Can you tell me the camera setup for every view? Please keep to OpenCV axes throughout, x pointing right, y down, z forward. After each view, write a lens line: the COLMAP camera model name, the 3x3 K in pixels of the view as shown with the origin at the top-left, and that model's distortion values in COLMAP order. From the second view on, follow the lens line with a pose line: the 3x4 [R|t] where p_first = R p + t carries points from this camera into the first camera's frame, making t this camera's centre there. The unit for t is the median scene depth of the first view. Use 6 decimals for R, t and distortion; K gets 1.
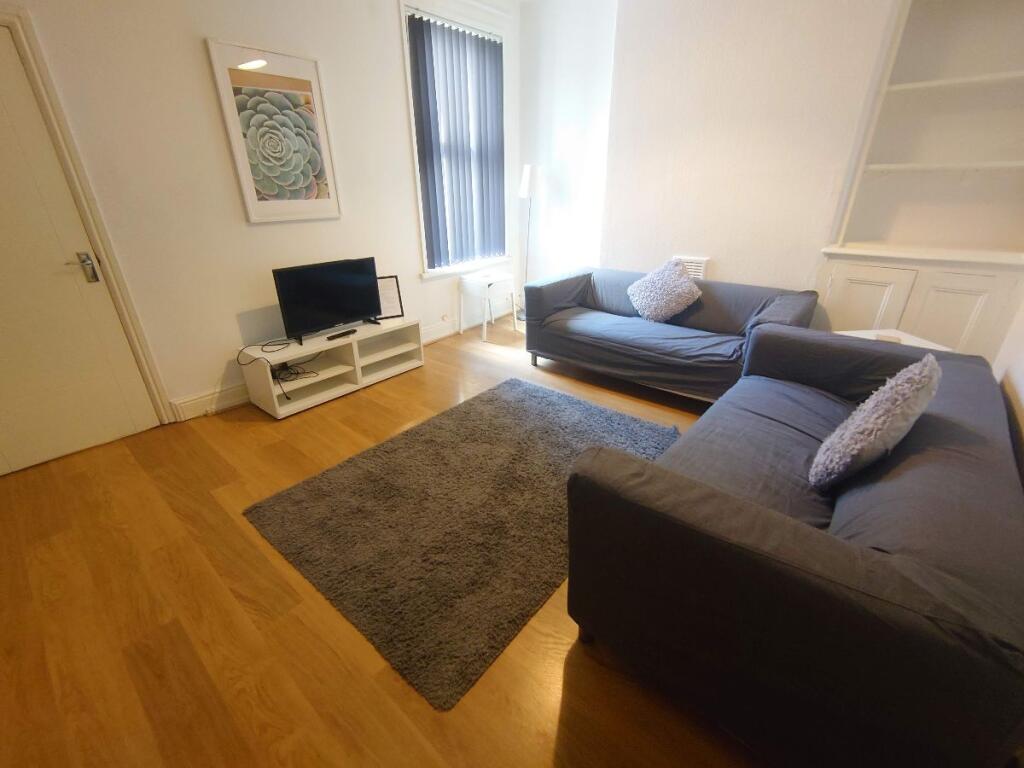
lens RADIAL K [[444.1, 0, 509.2], [0, 444.1, 379.3], [0, 0, 1]] dist [0.011951, 0.000039]
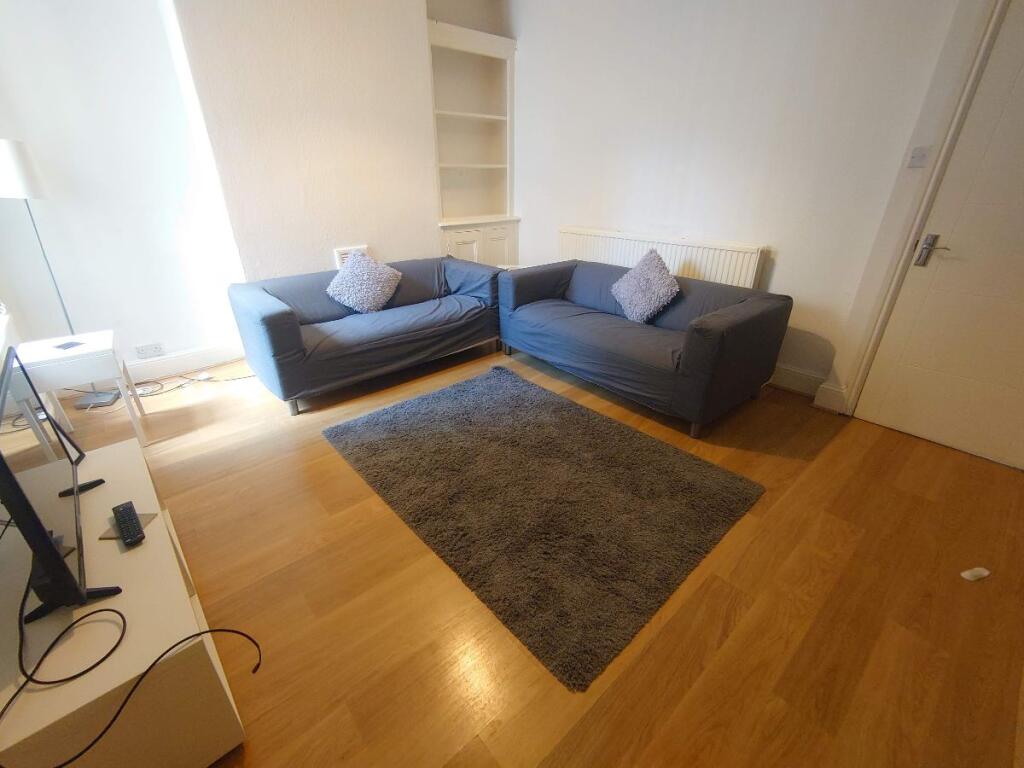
lens RADIAL K [[444.1, 0, 514.9], [0, 444.1, 385.8], [0, 0, 1]] dist [0.011951, 0.000039]
pose [[0.139477, -0.412877, 0.900044, -0.713750], [0.403229, 0.853837, 0.329193, -0.221884], [-0.904407, 0.317009, 0.285575, 0.551304]]
